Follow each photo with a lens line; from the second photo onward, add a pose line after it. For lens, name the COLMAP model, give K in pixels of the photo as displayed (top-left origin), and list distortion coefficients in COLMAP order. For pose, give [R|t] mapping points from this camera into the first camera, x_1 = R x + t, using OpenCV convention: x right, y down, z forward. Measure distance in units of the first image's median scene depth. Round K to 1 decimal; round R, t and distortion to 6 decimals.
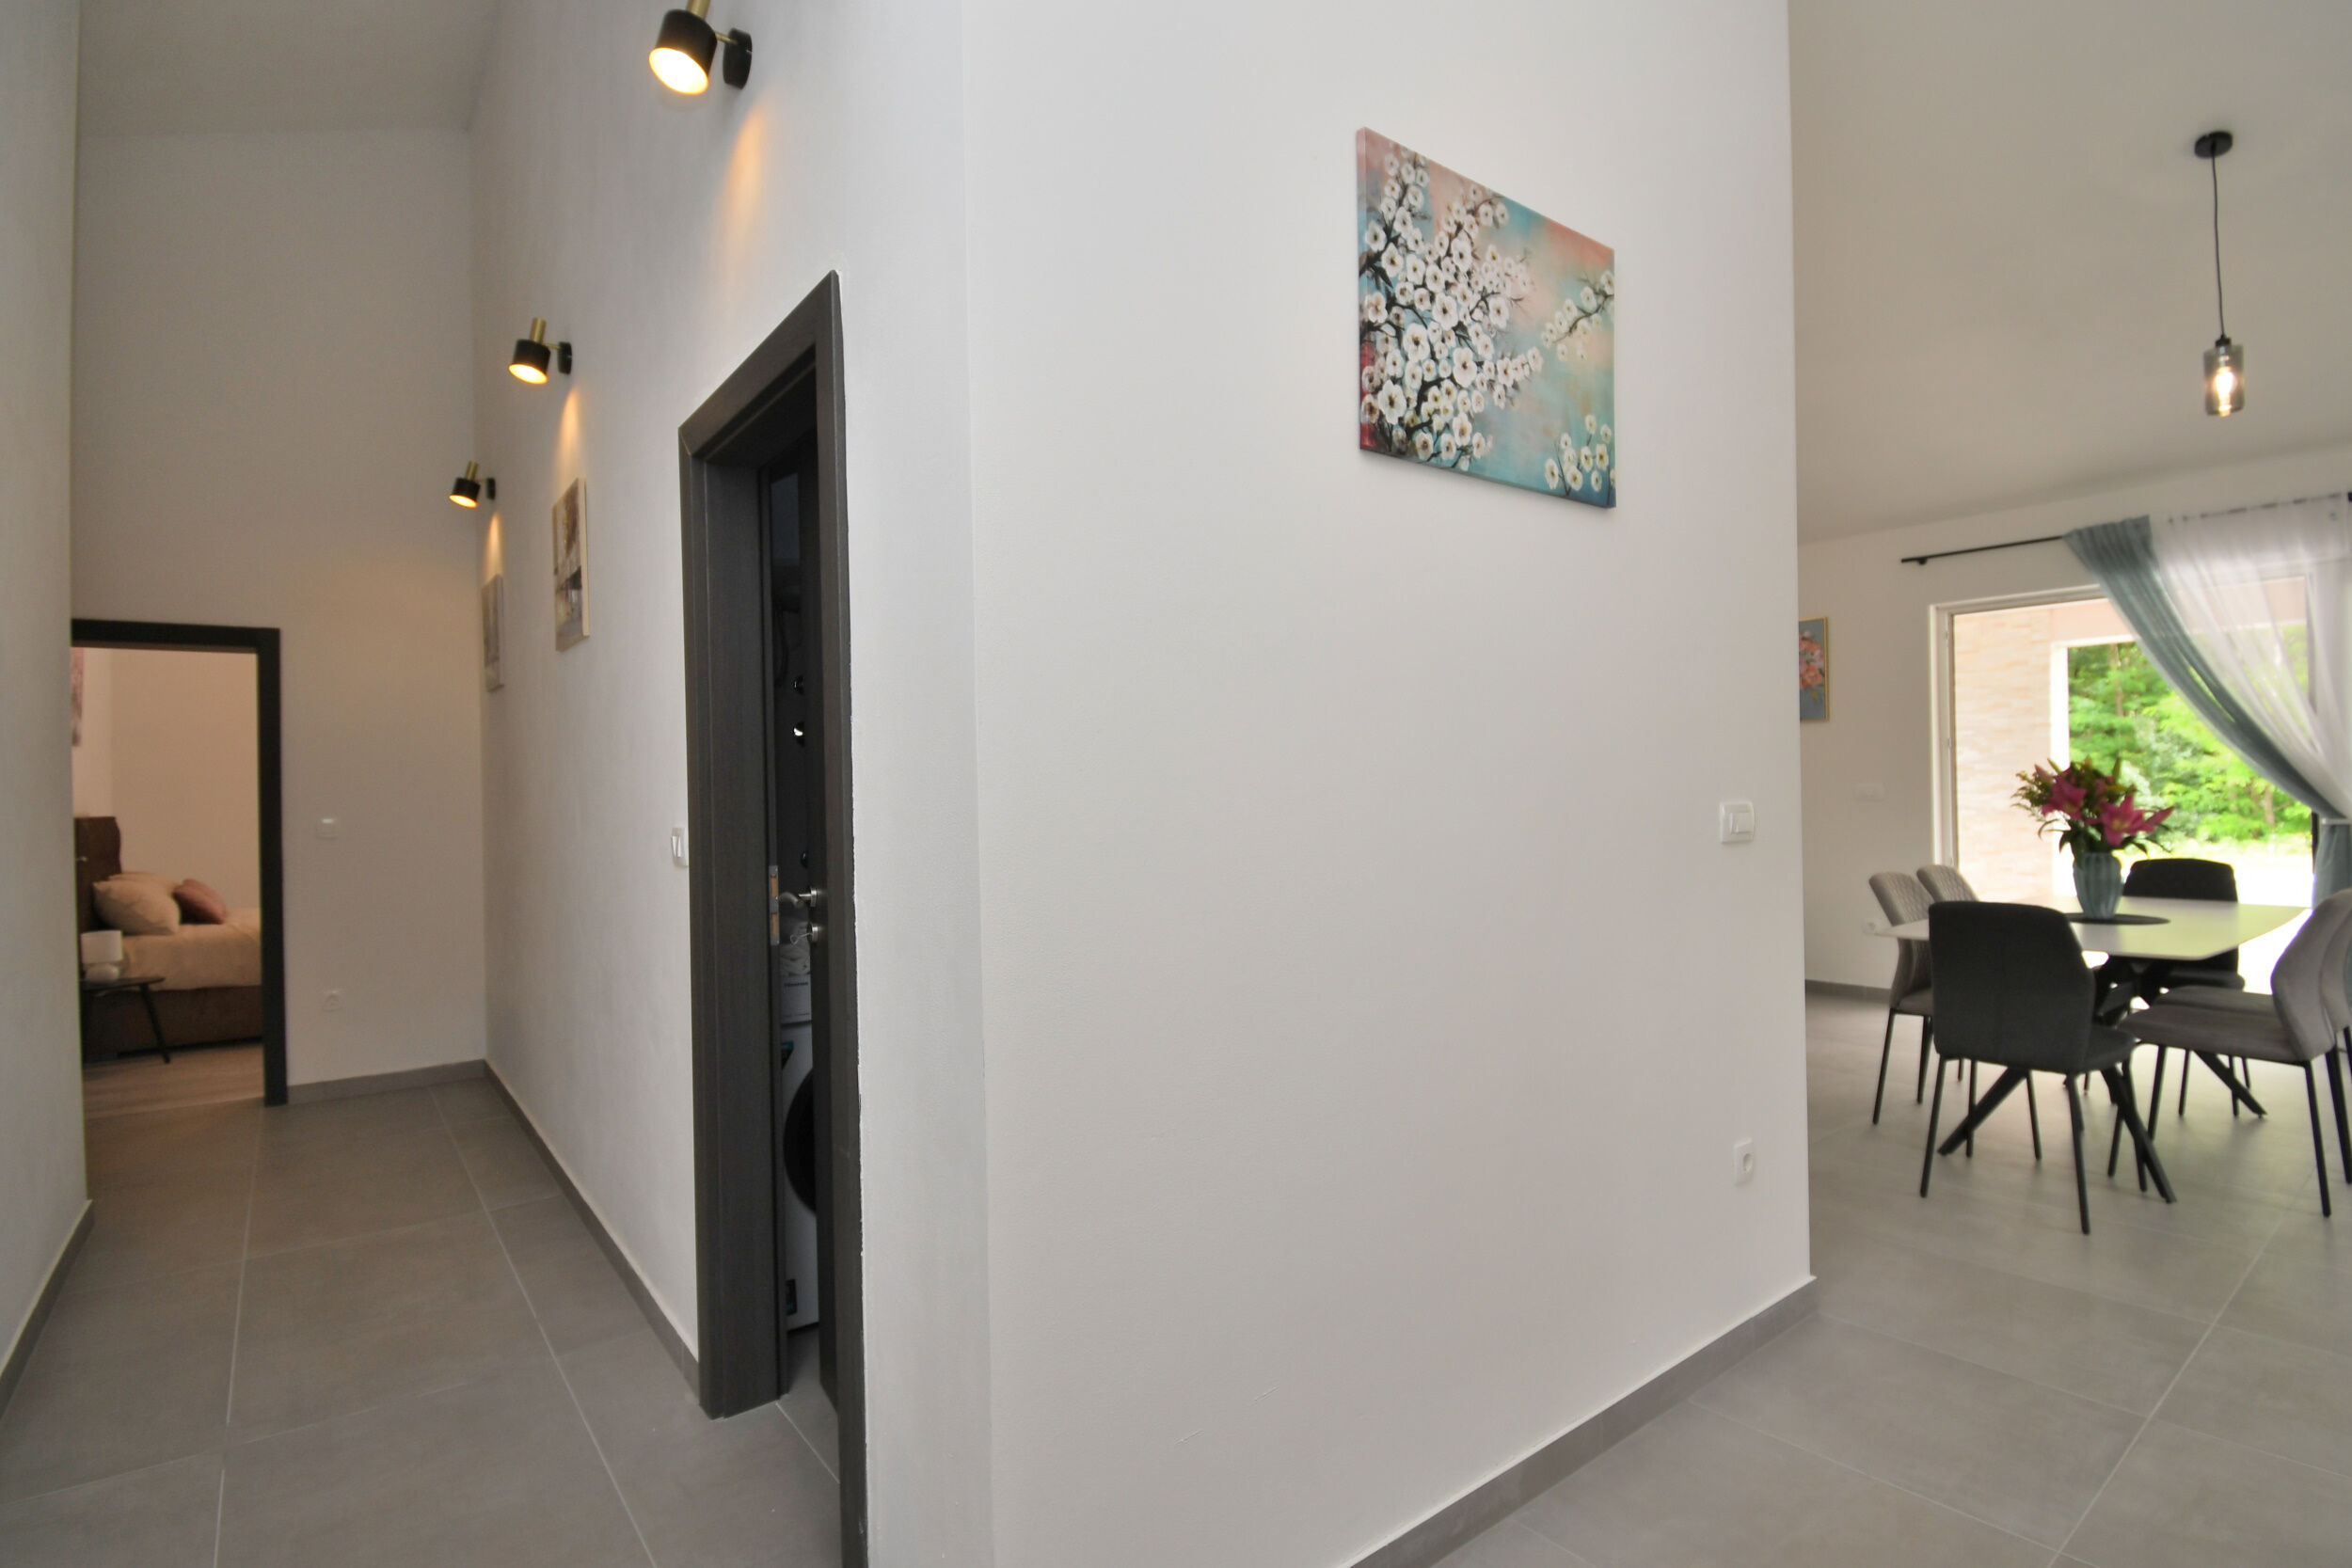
lens RADIAL K [[1120.9, 0, 1162.9], [0, 1120.9, 798.0], [0, 0, 1]] dist [0.001618, -0.019531]
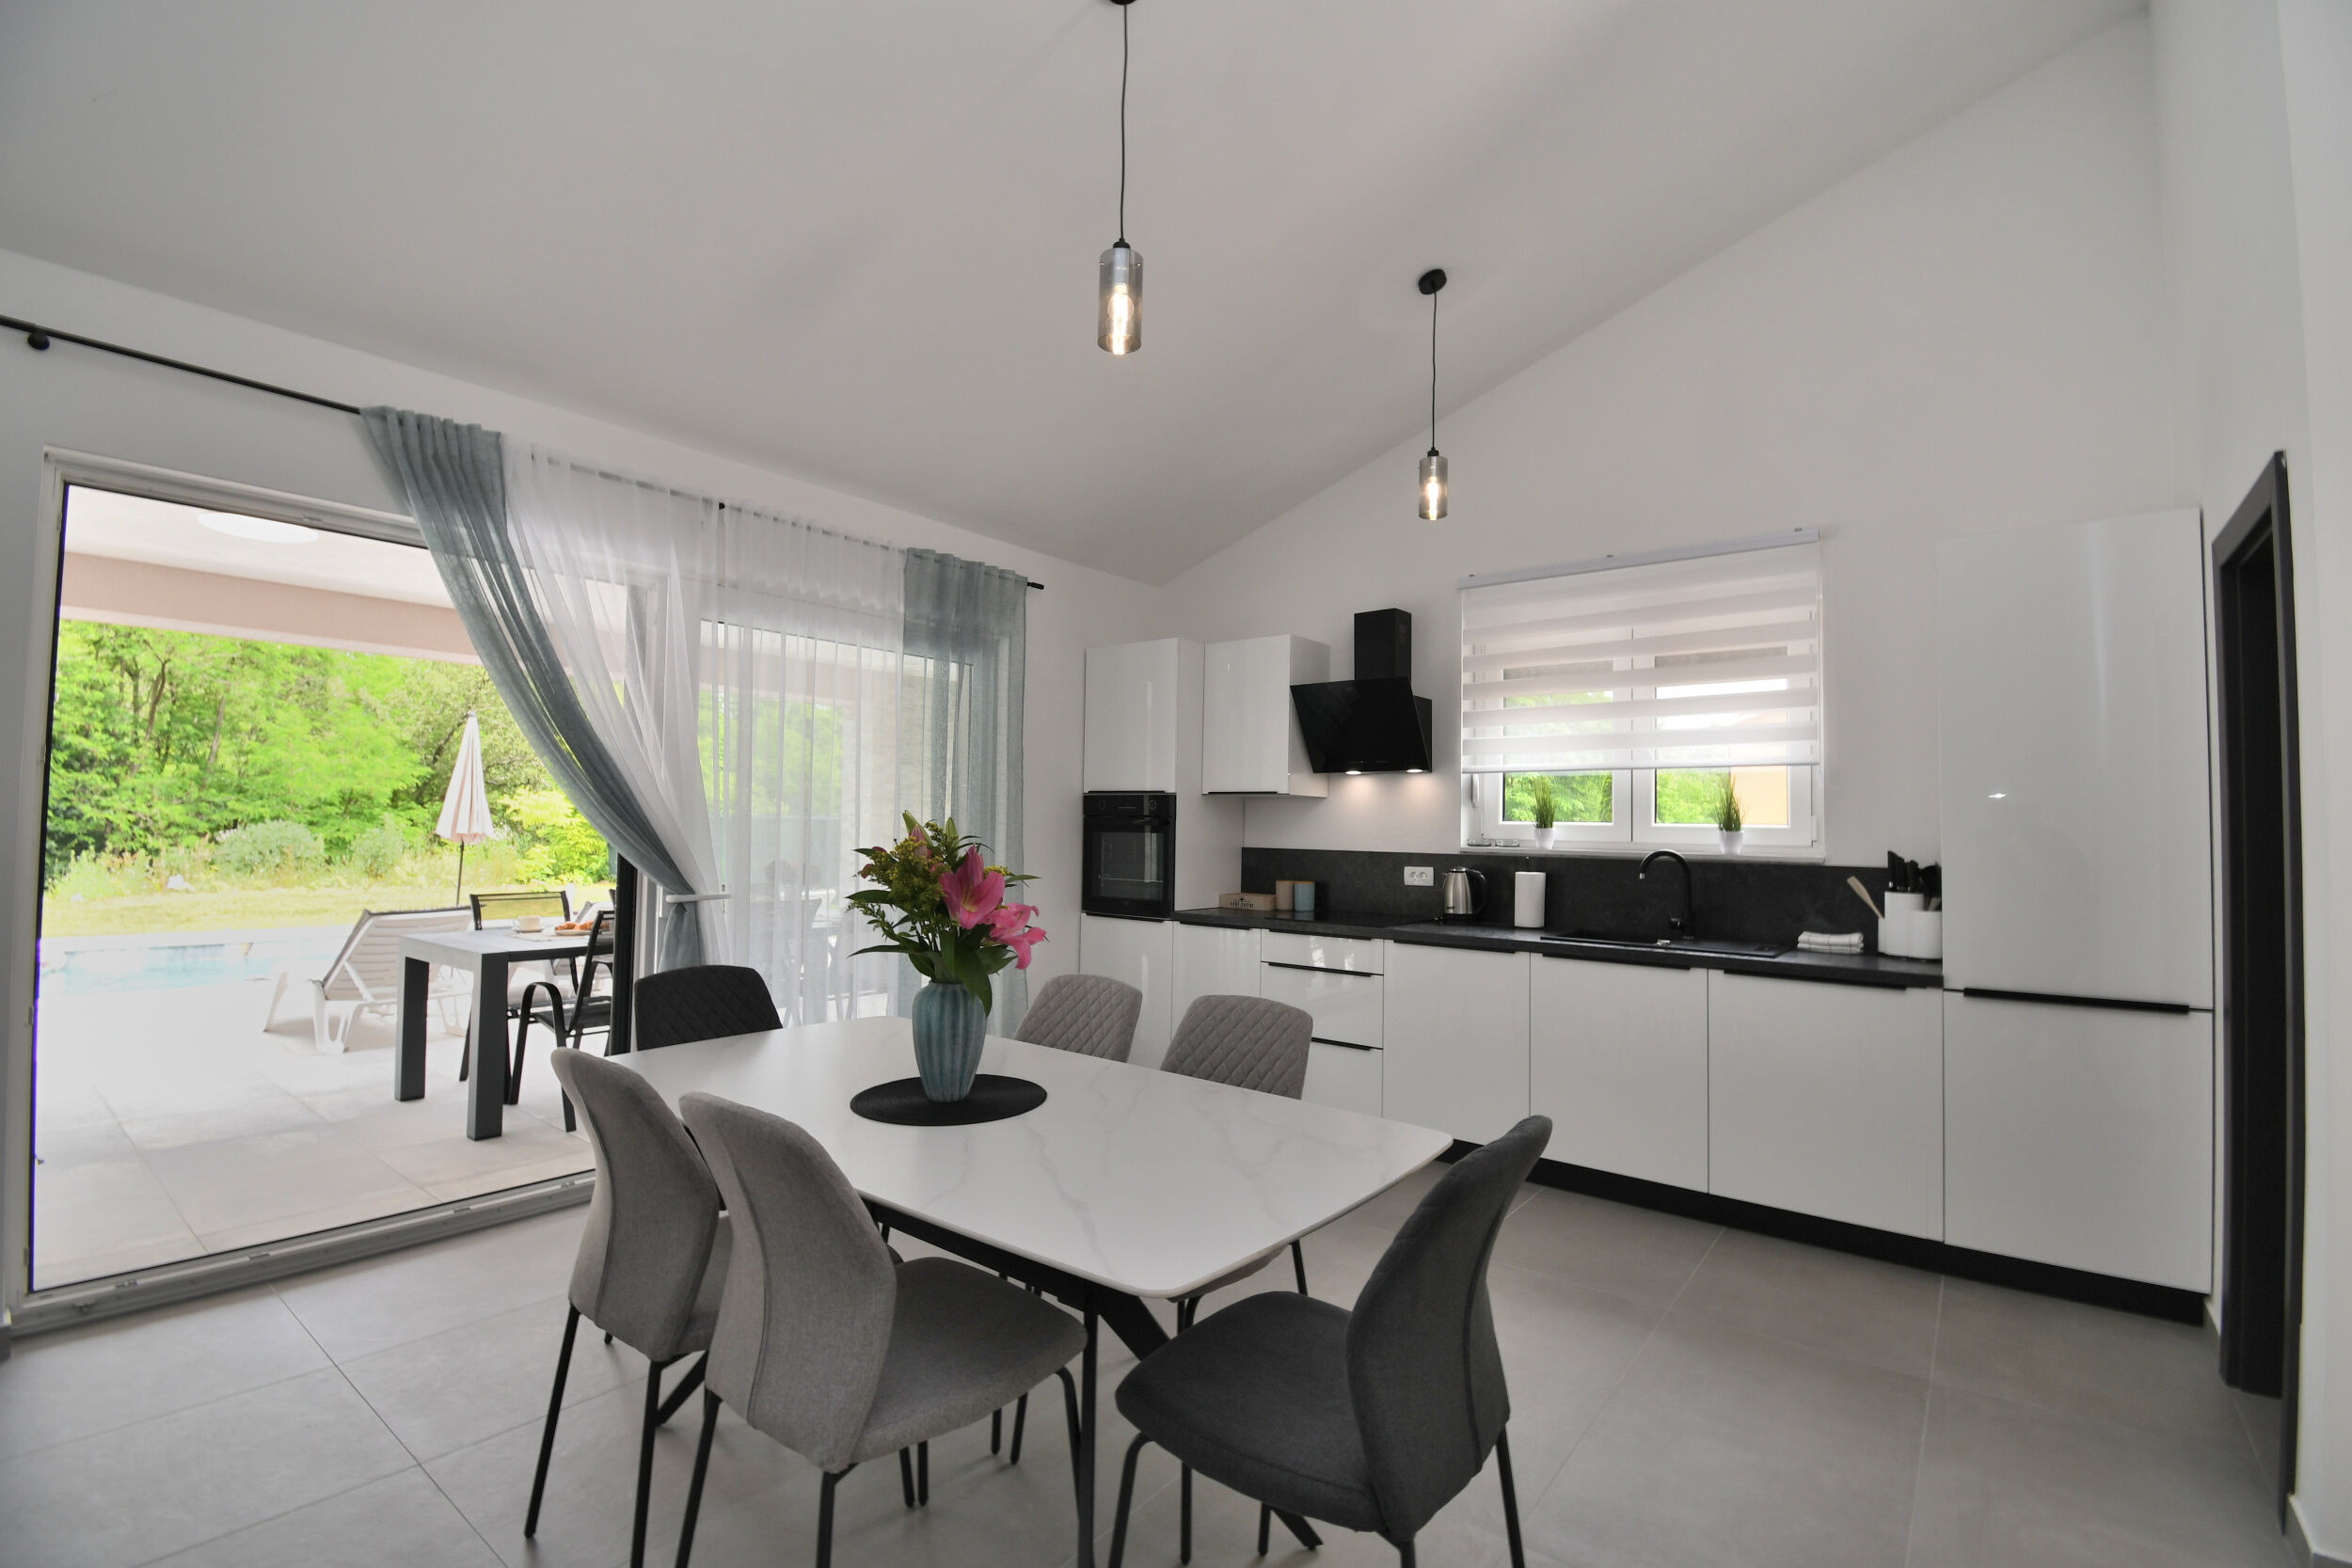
lens RADIAL K [[1030.7, 0, 1182.1], [0, 1030.7, 788.6], [0, 0, 1]] dist [0.021767, -0.027409]
pose [[-0.251441, 0.055338, 0.966289, 0.183770], [-0.003717, 0.998302, -0.058139, -0.012517], [-0.967866, -0.018211, -0.250808, 0.648446]]
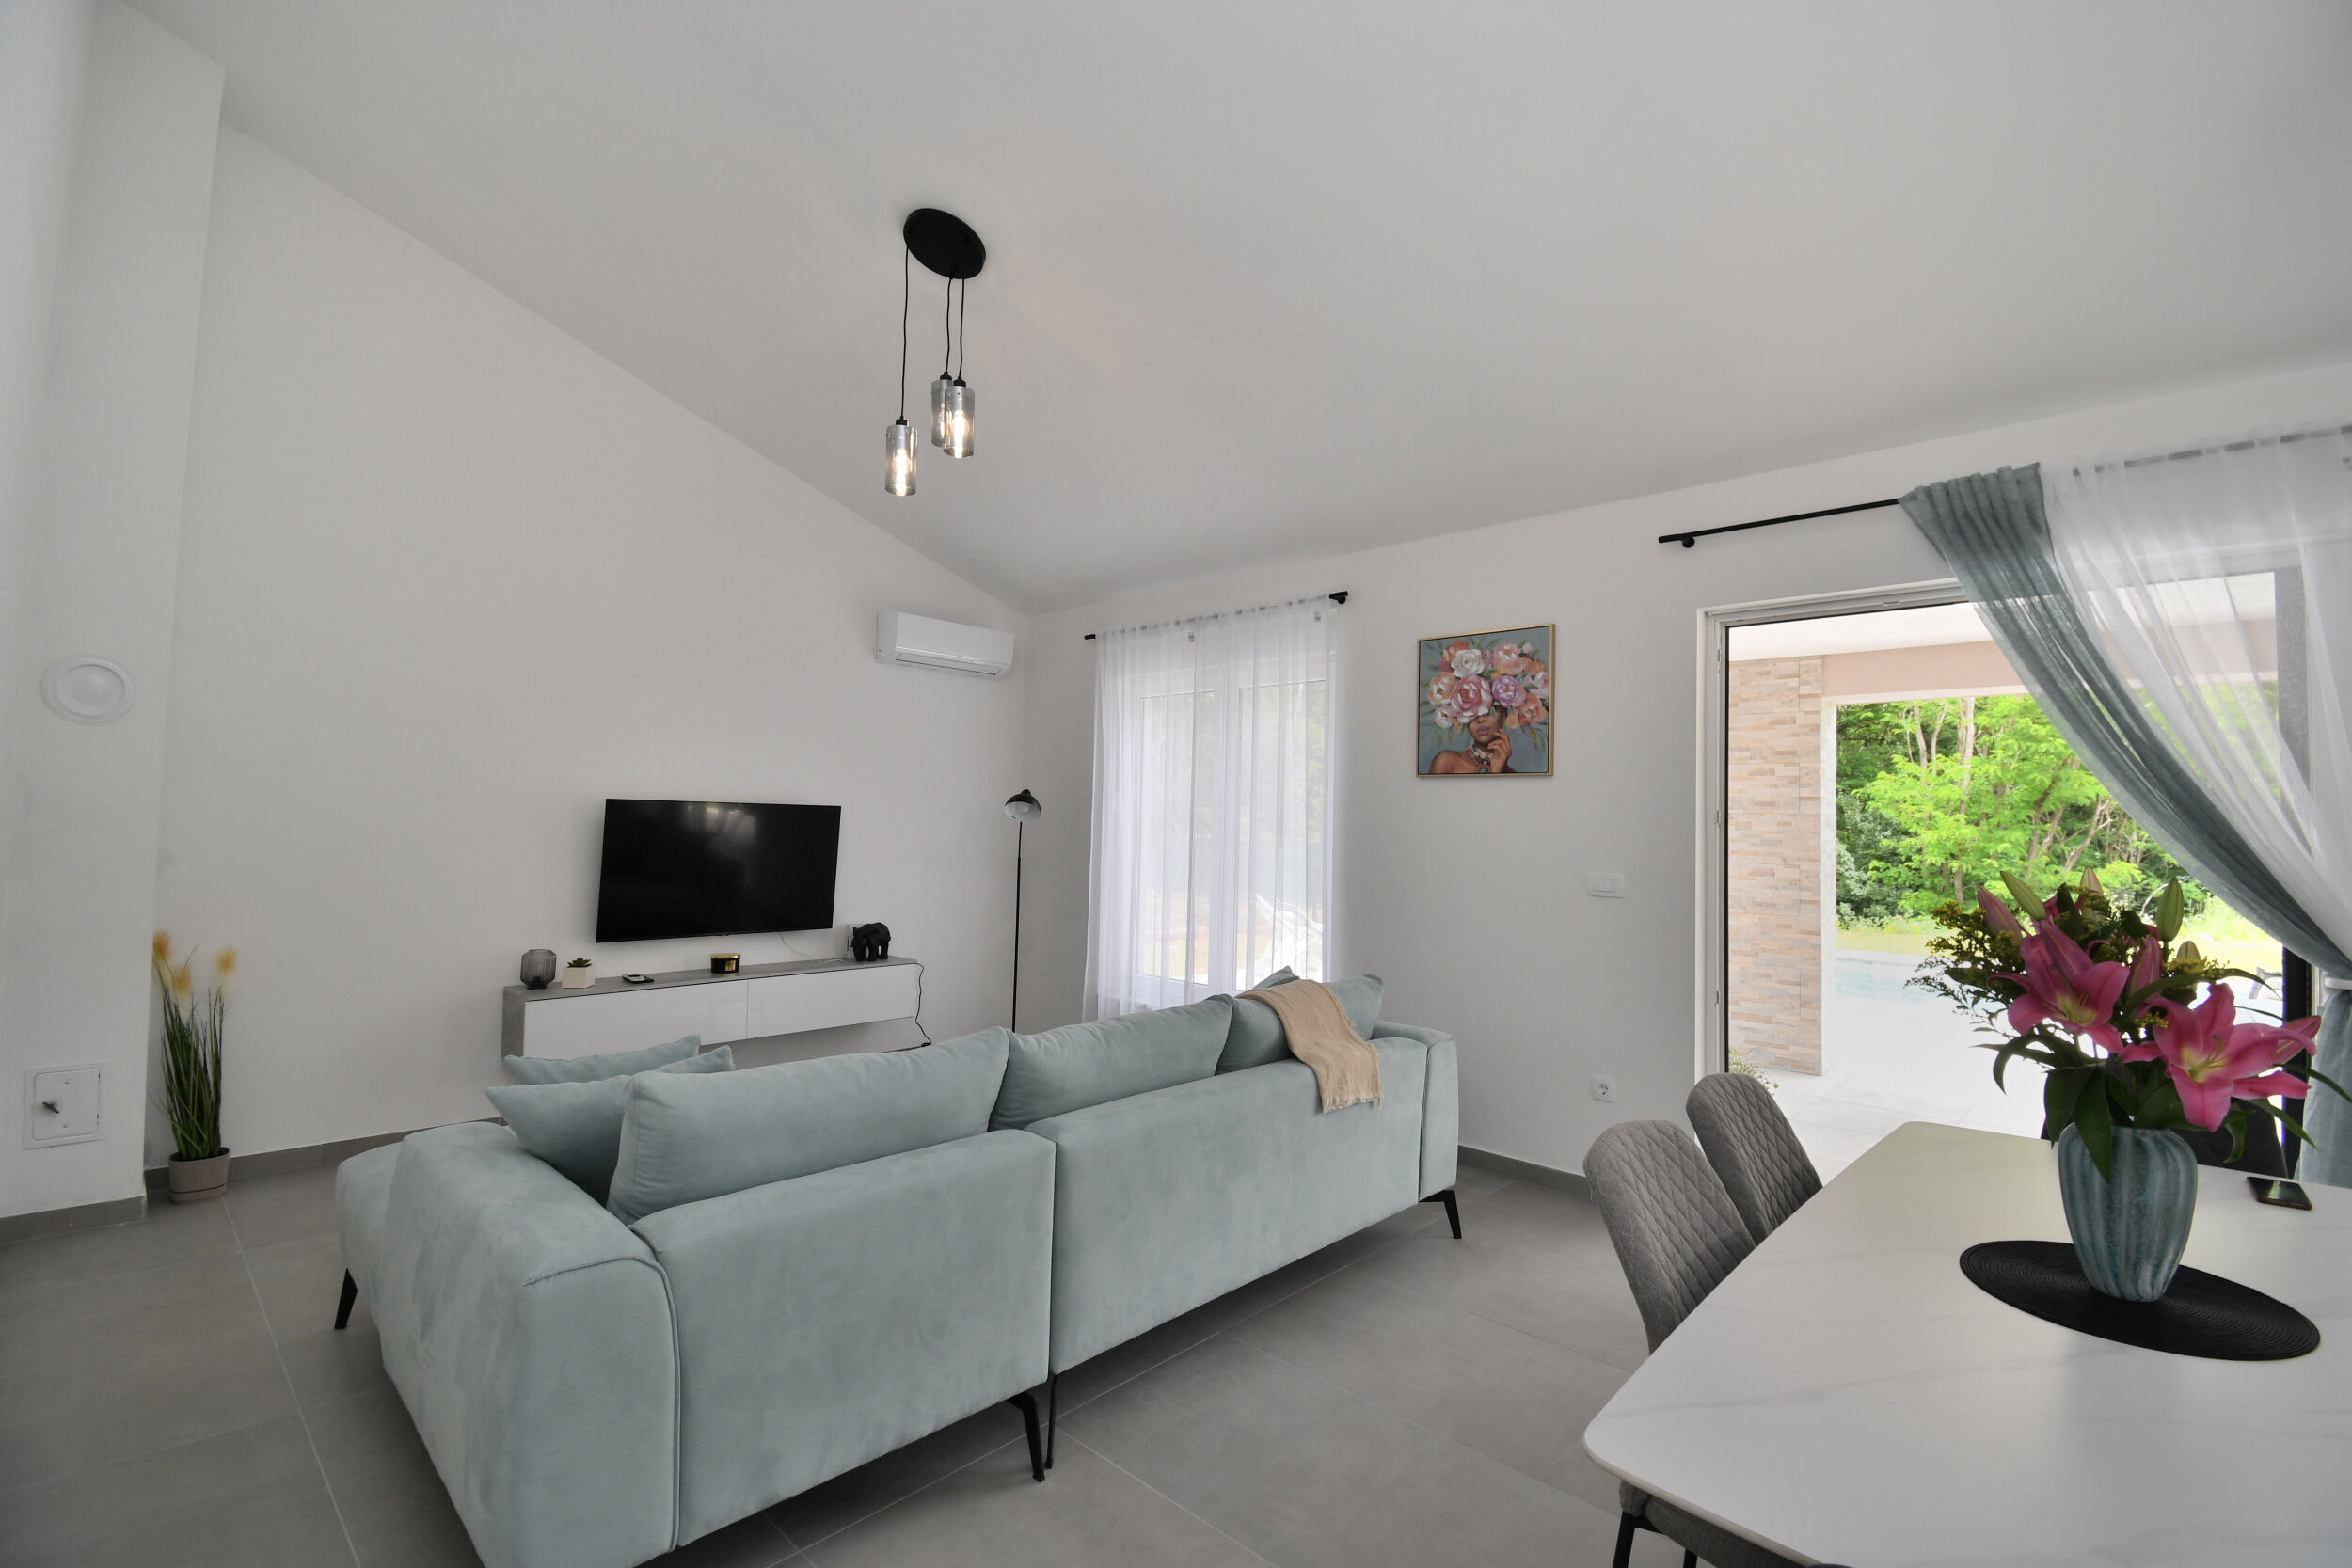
lens RADIAL K [[1030.7, 0, 1182.1], [0, 1030.7, 788.6], [0, 0, 1]] dist [0.021767, -0.027409]
pose [[0.984997, 0.050880, 0.164899, 0.285581], [-0.043714, 0.997947, -0.046801, -0.023499], [-0.166942, 0.038890, 0.985199, 0.443574]]
